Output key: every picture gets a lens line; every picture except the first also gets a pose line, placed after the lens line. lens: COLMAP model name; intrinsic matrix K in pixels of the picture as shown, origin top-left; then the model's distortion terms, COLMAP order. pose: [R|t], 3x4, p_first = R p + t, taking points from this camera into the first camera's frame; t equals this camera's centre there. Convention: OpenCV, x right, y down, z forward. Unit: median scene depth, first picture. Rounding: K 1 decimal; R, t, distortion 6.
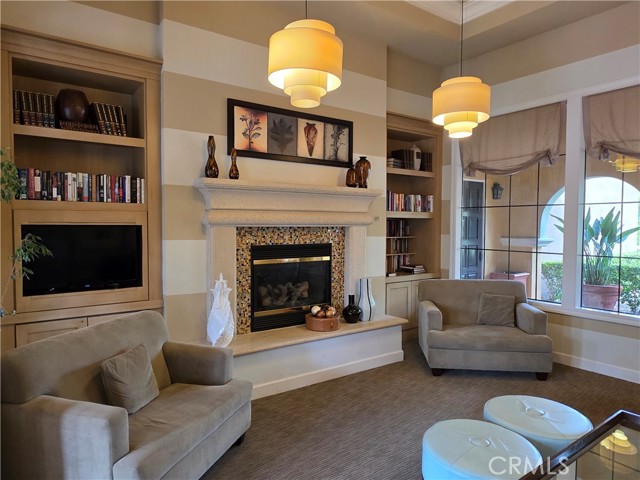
lens RADIAL K [[422.2, 0, 322.6], [0, 422.2, 239.0], [0, 0, 1]] dist [0.006465, -0.002032]
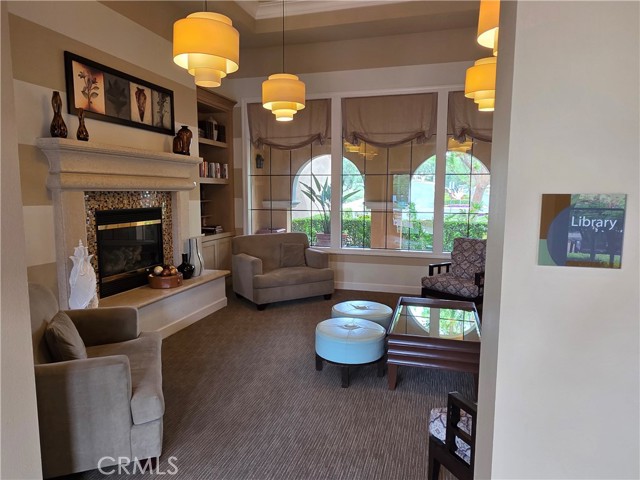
lens RADIAL K [[422.2, 0, 315.5], [0, 422.2, 239.8], [0, 0, 1]] dist [0.006465, -0.002032]
pose [[0.789405, -0.071176, 0.609732, -0.347211], [0.021289, 0.995832, 0.088683, 0.006257], [-0.613503, -0.057026, 0.787631, -0.076600]]
